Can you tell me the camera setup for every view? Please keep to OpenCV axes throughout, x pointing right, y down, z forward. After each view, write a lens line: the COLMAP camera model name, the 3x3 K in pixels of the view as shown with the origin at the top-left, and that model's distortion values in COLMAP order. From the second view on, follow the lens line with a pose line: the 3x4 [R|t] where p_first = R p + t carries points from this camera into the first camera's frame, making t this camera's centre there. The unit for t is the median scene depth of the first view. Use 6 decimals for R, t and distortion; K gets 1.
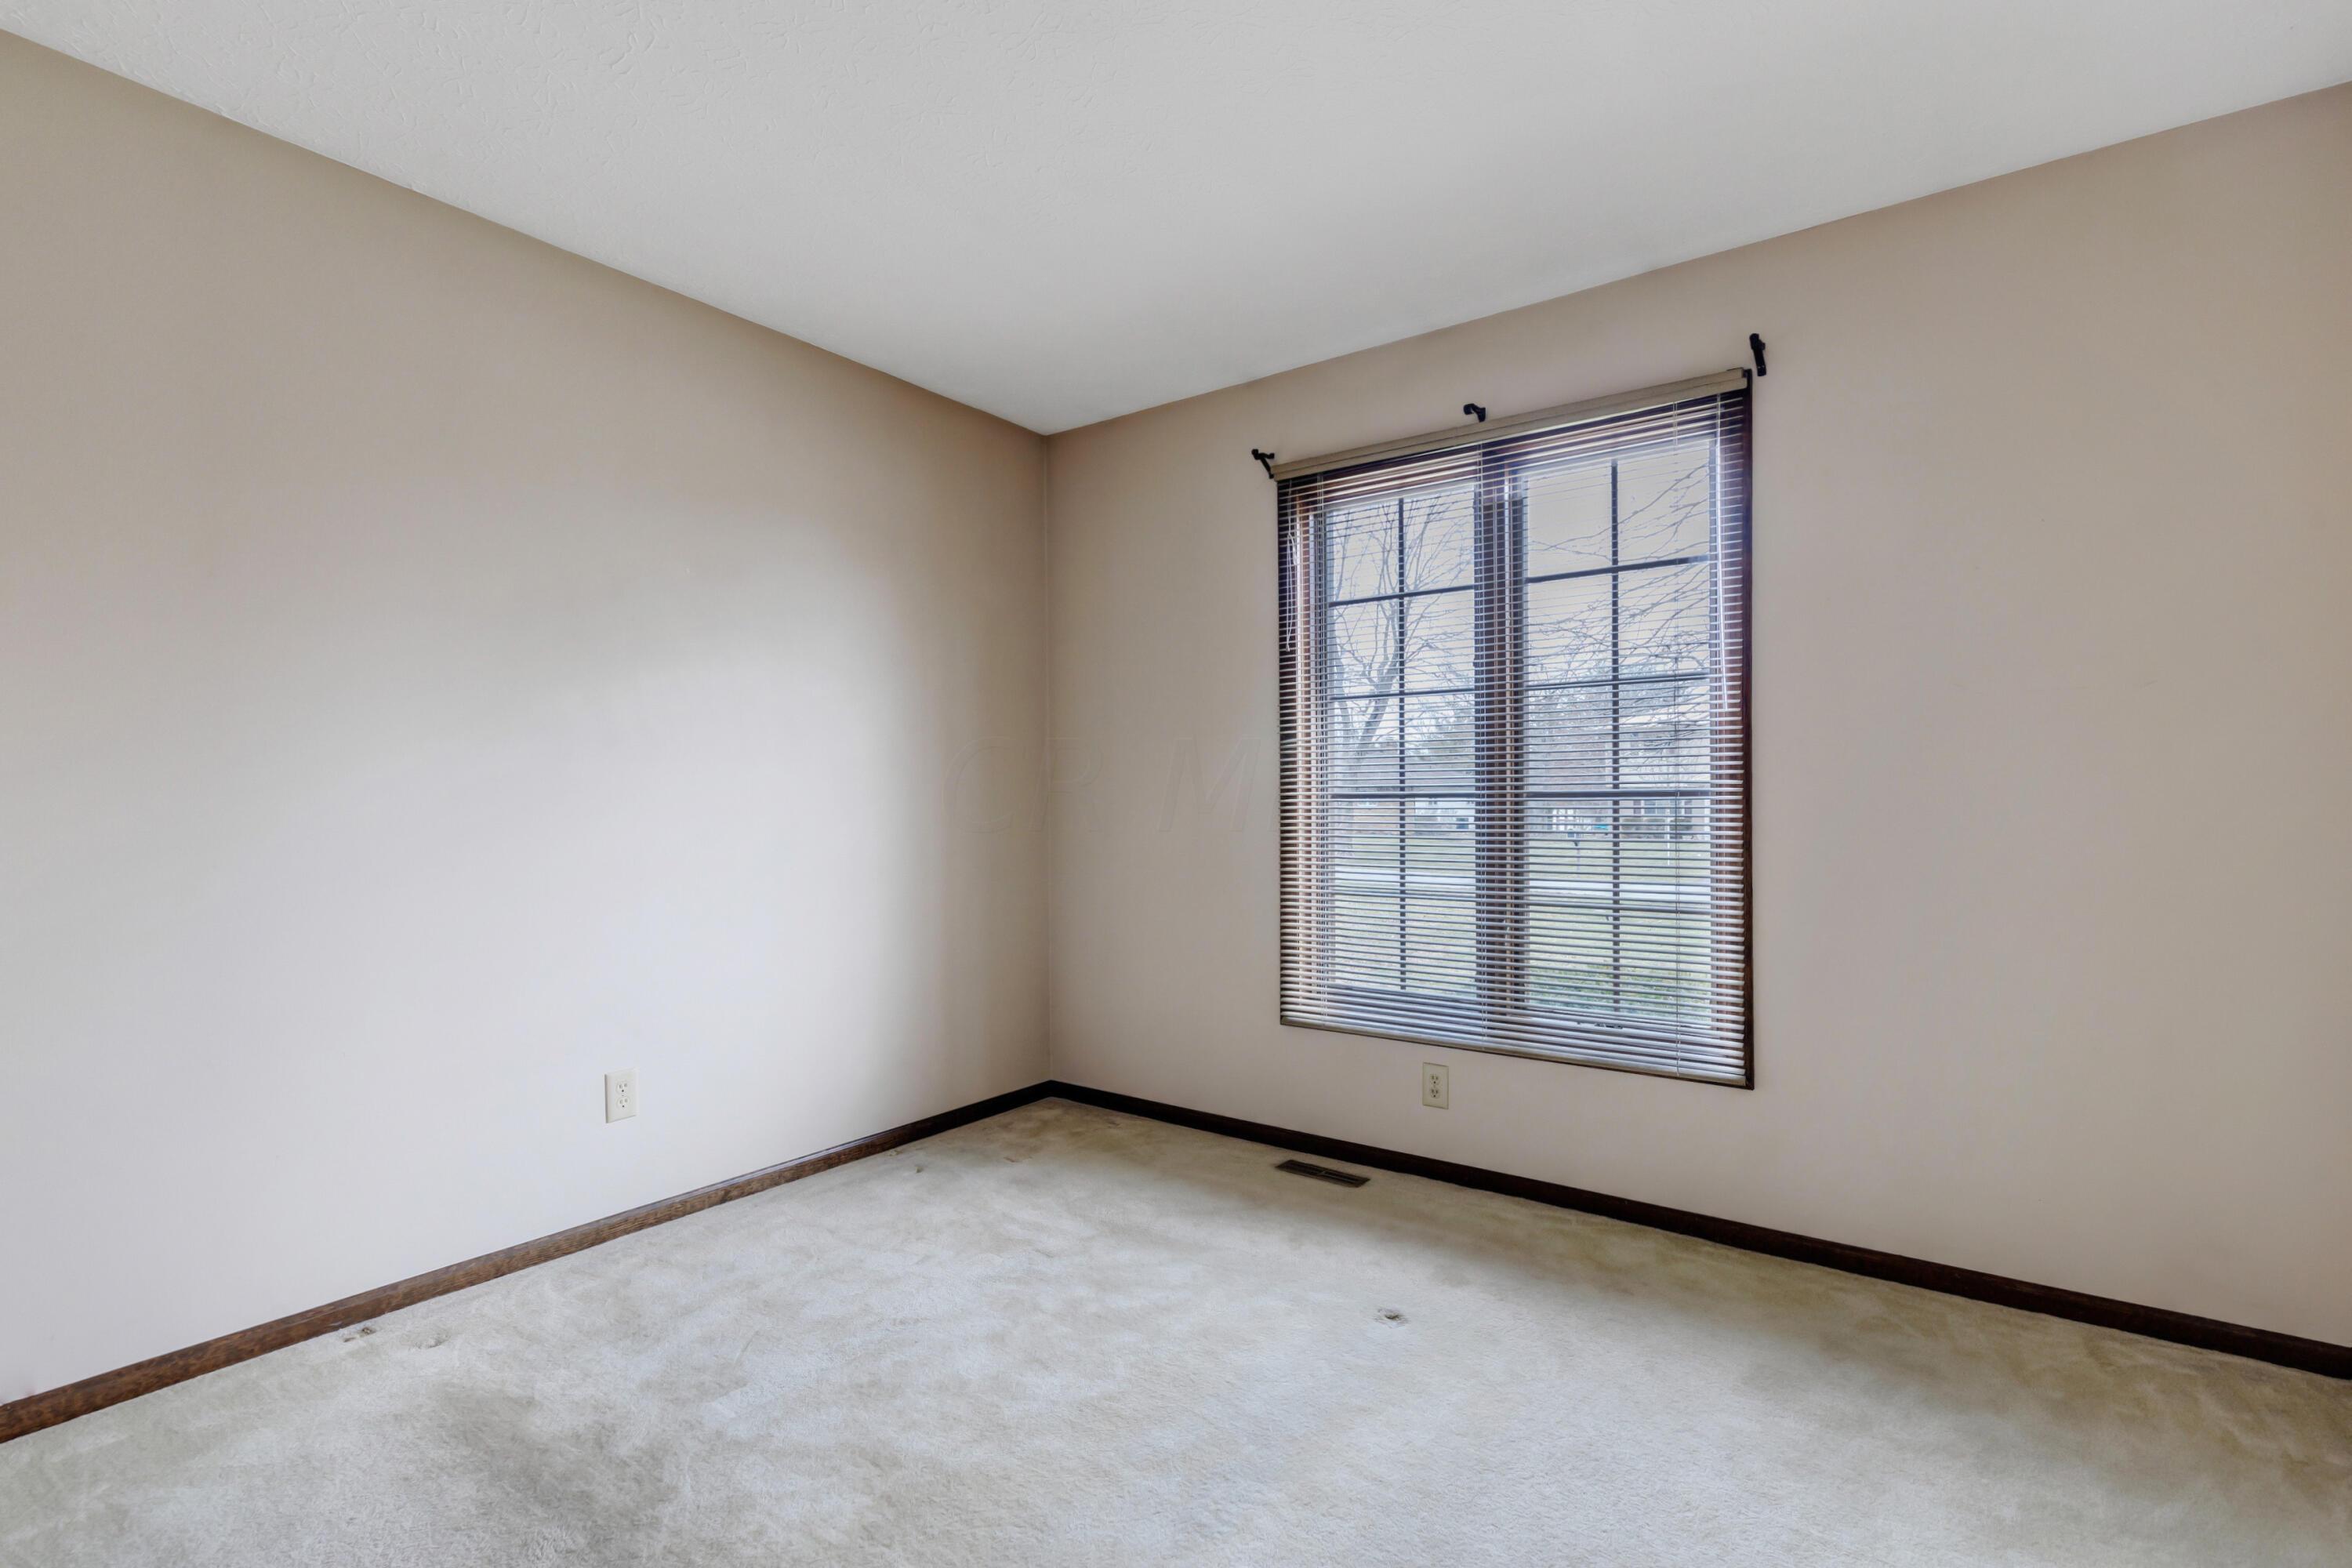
lens RADIAL K [[1098.7, 0, 1192.7], [0, 1098.7, 779.0], [0, 0, 1]] dist [0.011451, -0.002135]
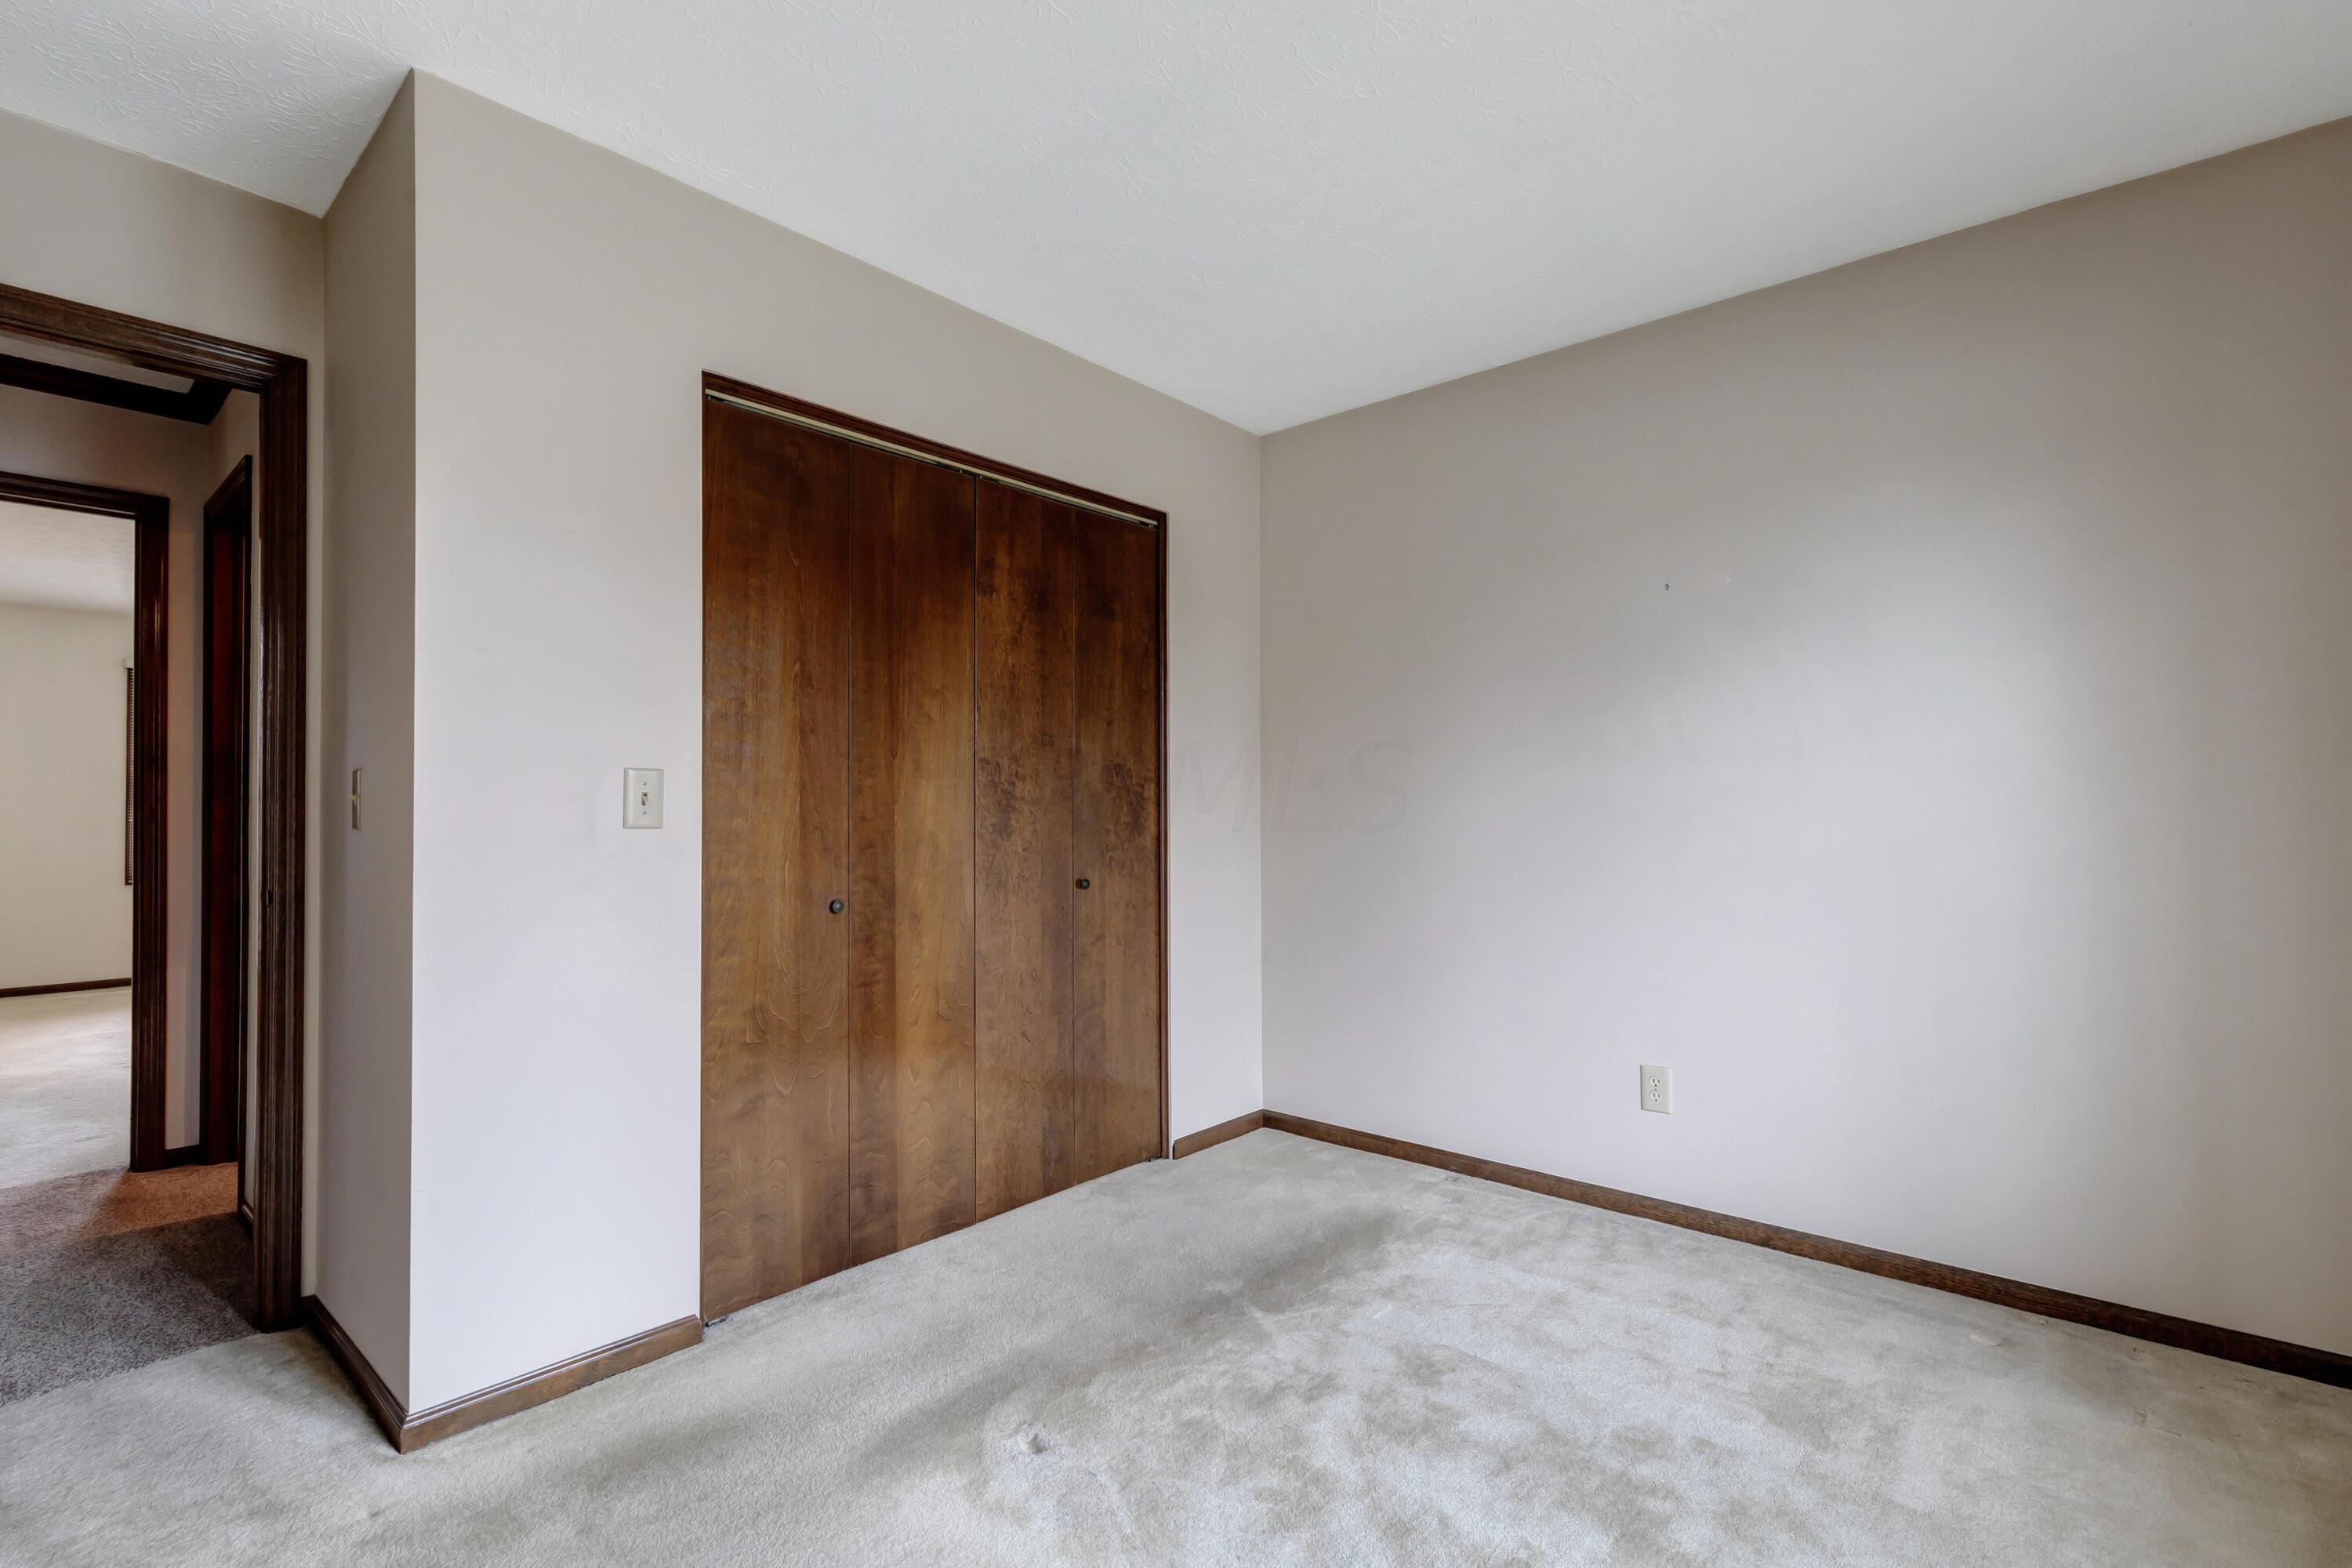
lens RADIAL K [[1098.7, 0, 1188.6], [0, 1098.7, 791.3], [0, 0, 1]] dist [0.011451, -0.002135]
pose [[-0.094129, -0.005812, -0.995543, 0.588676], [0.021282, 0.999743, -0.007848, -0.001350], [0.995332, -0.021926, -0.093981, 0.660286]]
